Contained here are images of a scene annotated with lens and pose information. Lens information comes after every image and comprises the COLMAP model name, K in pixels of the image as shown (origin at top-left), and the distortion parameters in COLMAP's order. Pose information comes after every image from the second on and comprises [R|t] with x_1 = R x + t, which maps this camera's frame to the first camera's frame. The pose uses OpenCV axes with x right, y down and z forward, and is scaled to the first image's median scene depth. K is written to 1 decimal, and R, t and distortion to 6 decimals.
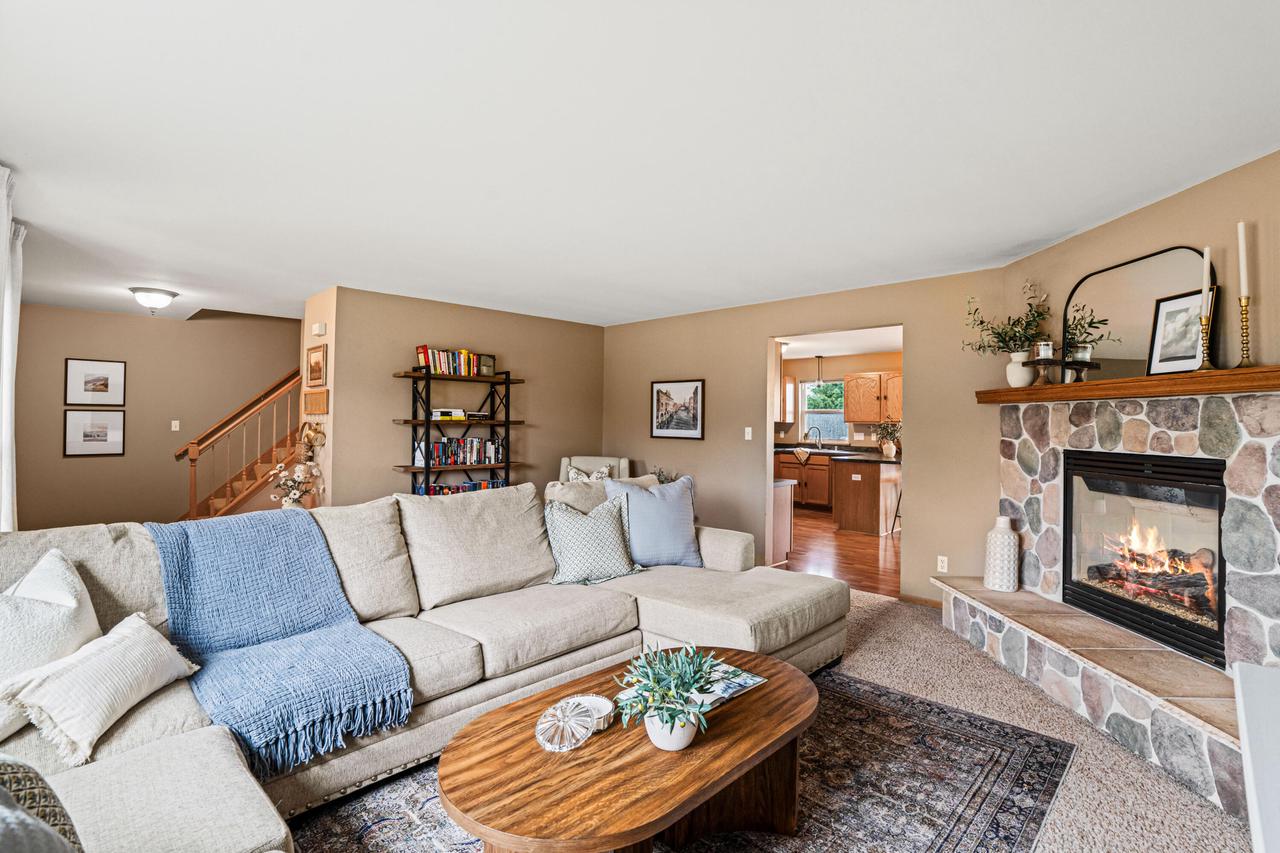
lens RADIAL K [[594.0, 0, 670.7], [0, 594.0, 416.8], [0, 0, 1]] dist [-0.038261, 0.005669]
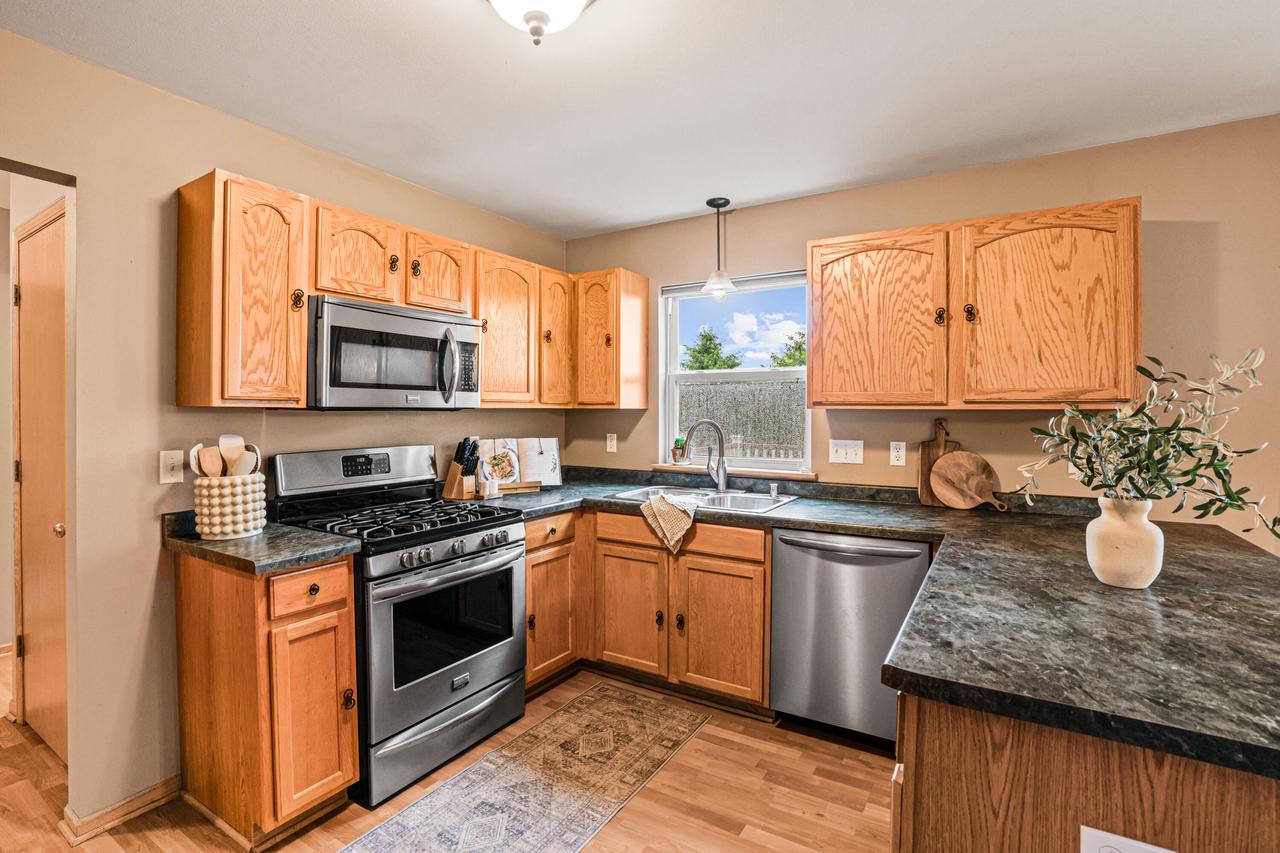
lens RADIAL K [[594.0, 0, 642.1], [0, 594.0, 418.0], [0, 0, 1]] dist [-0.038261, 0.005669]
pose [[0.983951, -0.011429, 0.178075, 0.205486], [0.007413, 0.999703, 0.023202, 0.009976], [-0.178288, -0.021510, 0.983743, 0.933862]]
